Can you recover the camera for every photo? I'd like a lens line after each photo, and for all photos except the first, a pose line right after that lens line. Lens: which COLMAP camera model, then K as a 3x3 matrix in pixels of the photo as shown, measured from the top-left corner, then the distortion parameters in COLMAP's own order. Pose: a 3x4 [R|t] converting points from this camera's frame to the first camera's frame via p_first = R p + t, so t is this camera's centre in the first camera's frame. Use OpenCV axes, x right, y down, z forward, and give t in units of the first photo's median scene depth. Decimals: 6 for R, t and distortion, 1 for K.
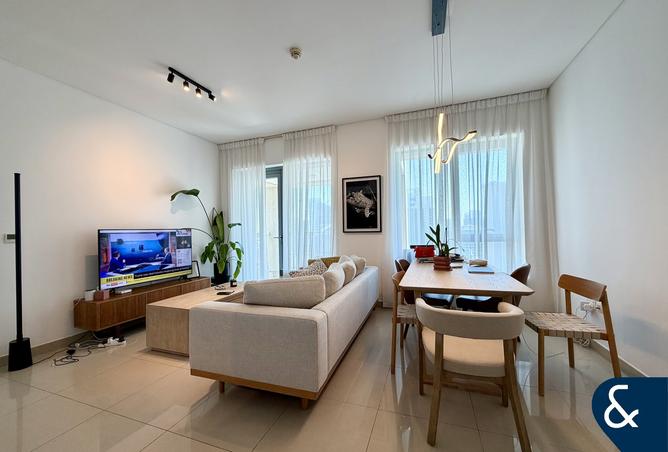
lens RADIAL K [[270.5, 0, 330.3], [0, 270.5, 227.6], [0, 0, 1]] dist [0.011130, -0.000604]
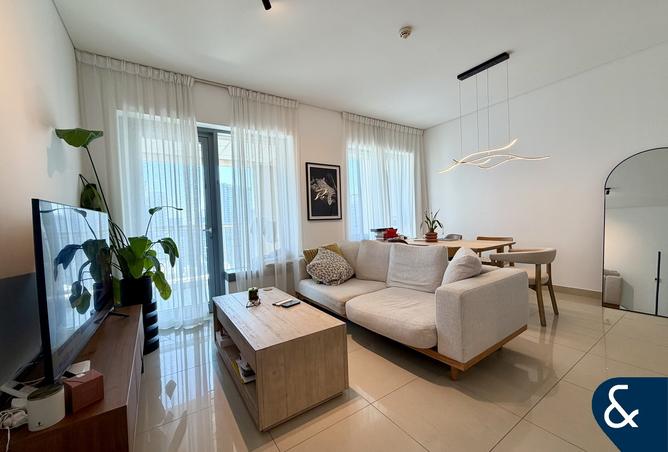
lens RADIAL K [[270.5, 0, 335.7], [0, 270.5, 227.2], [0, 0, 1]] dist [0.011130, -0.000604]
pose [[0.574652, -0.025273, 0.818008, -0.688355], [0.026599, 0.999572, 0.012197, 0.033694], [-0.817965, 0.014749, 0.575078, 0.399309]]
